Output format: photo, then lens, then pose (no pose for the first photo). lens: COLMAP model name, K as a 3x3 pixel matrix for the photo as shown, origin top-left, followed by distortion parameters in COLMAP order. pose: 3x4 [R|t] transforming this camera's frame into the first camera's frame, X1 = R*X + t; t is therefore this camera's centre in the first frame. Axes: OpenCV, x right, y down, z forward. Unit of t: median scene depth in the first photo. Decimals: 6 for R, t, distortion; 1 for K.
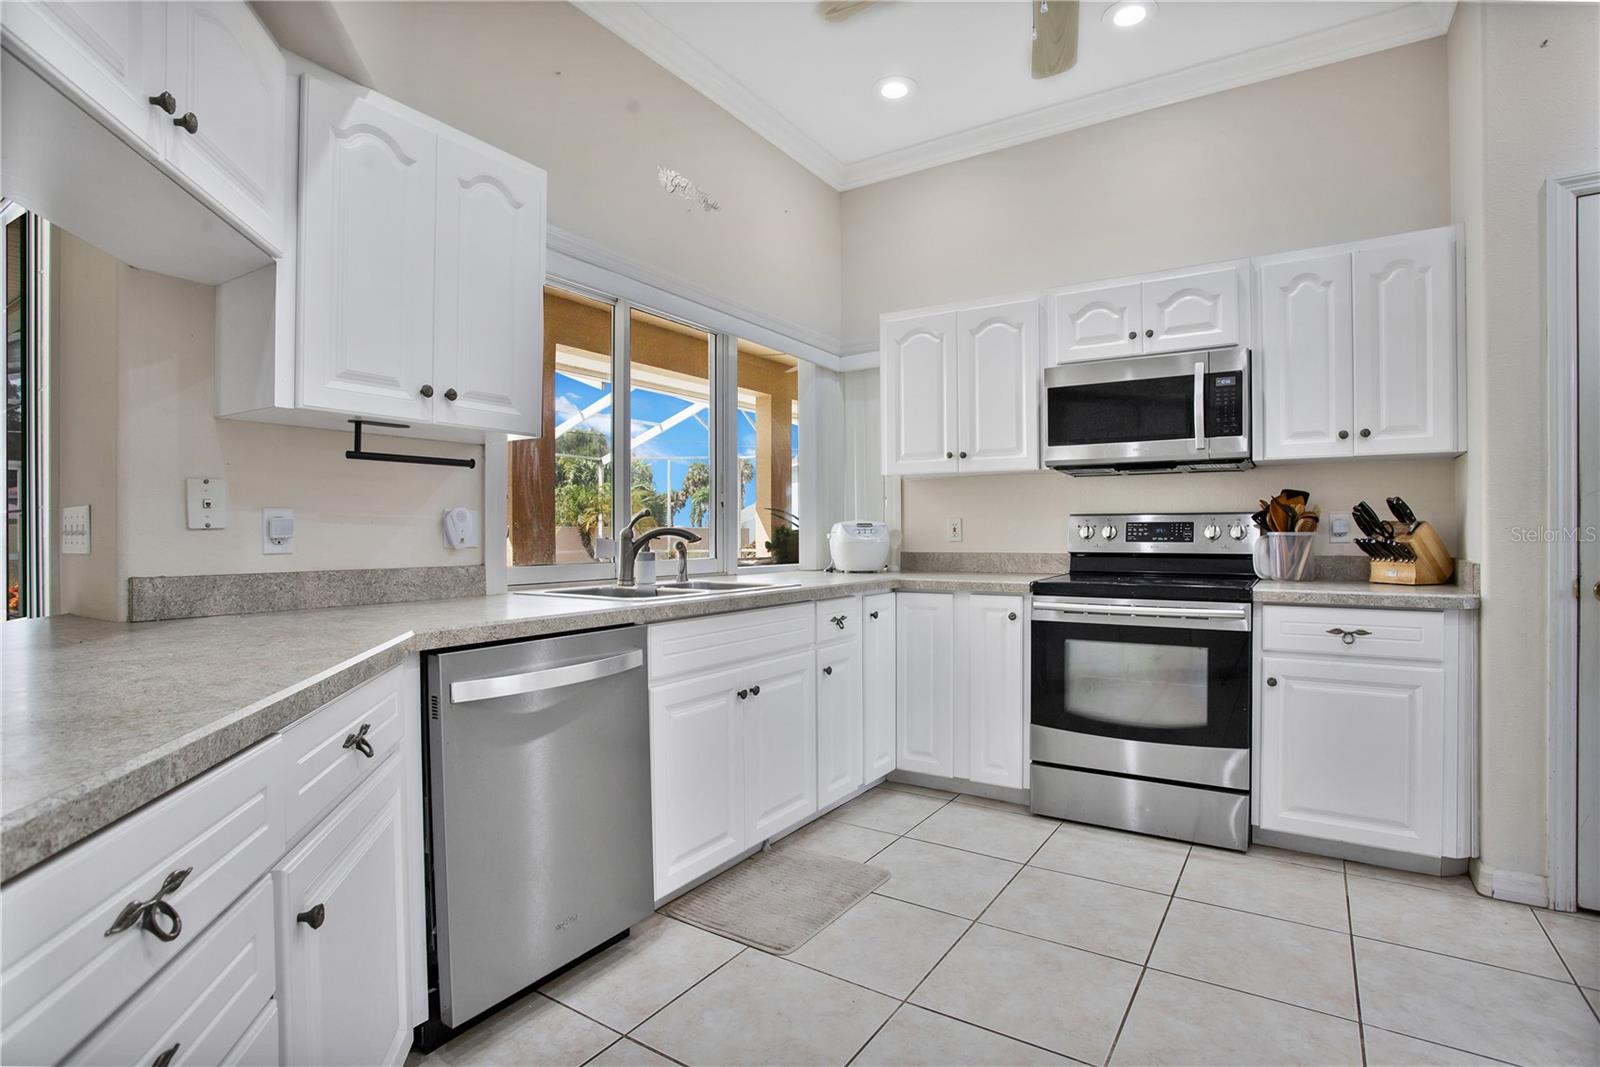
lens RADIAL K [[805.2, 0, 792.4], [0, 805.2, 526.5], [0, 0, 1]] dist [-0.067553, 0.036890]
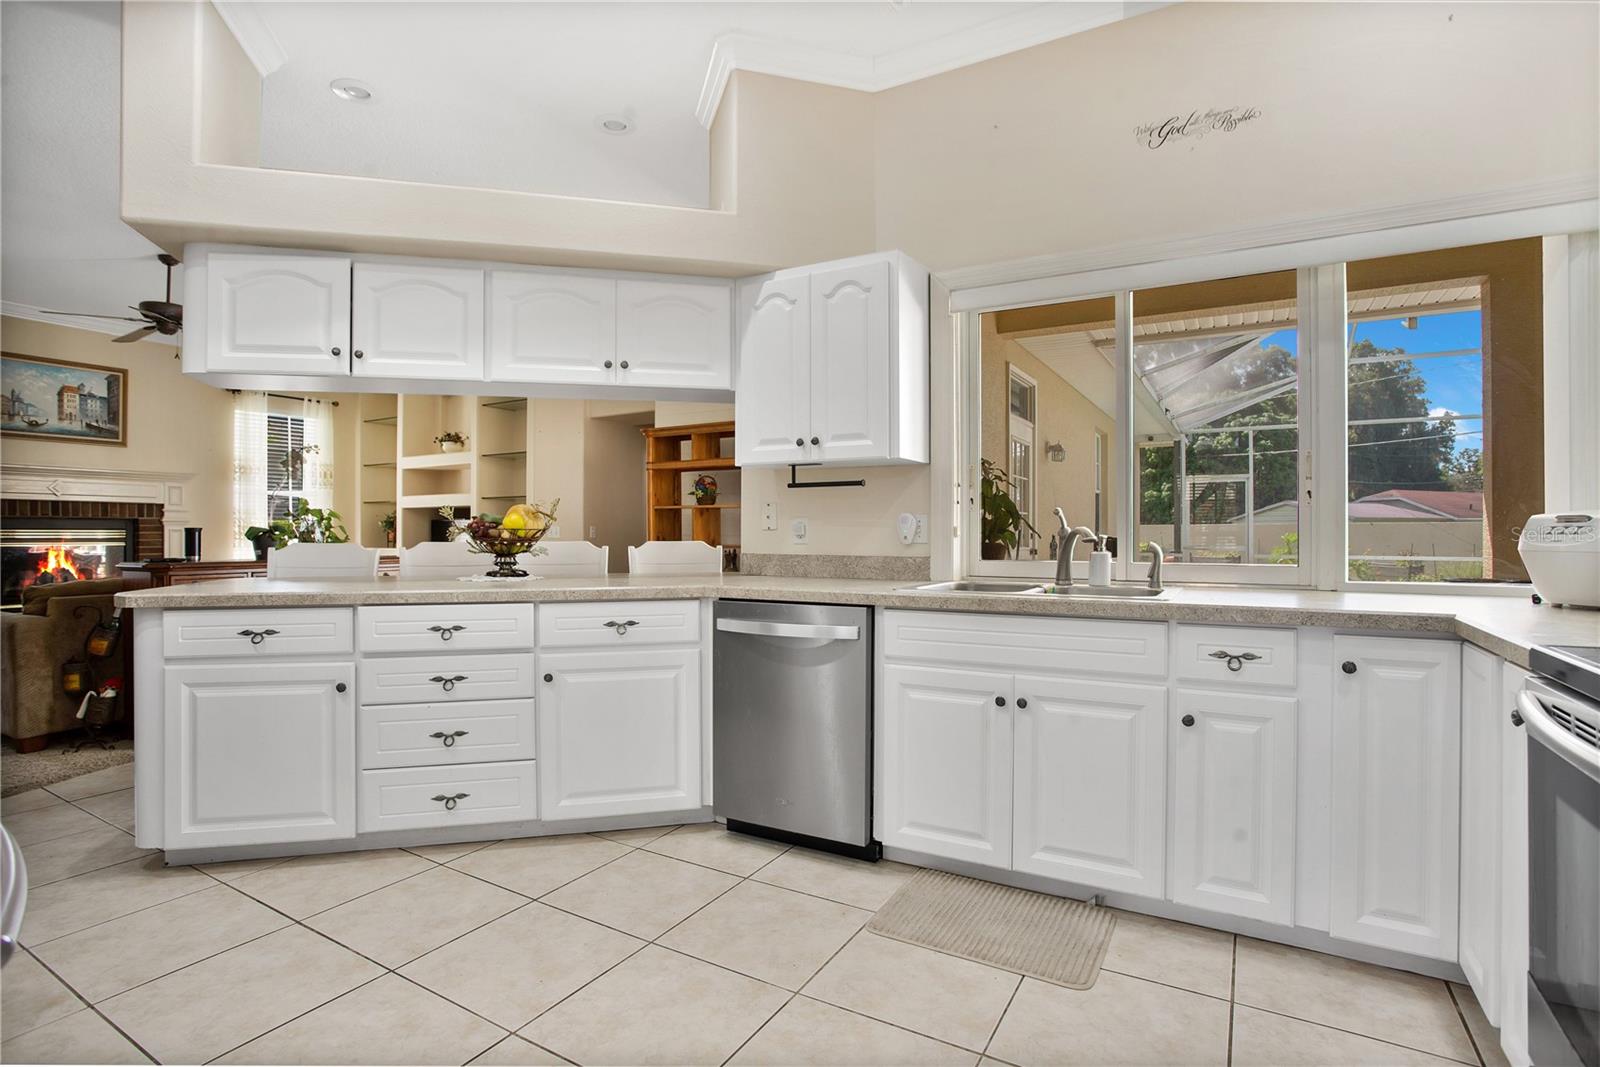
lens RADIAL K [[766.3, 0, 824.7], [0, 766.3, 530.1], [0, 0, 1]] dist [-0.027701, 0.000957]
pose [[0.081349, -0.002849, -0.996682, 0.927222], [0.004797, 0.999985, -0.002466, 0.007323], [0.996674, -0.004580, 0.081361, 0.802991]]
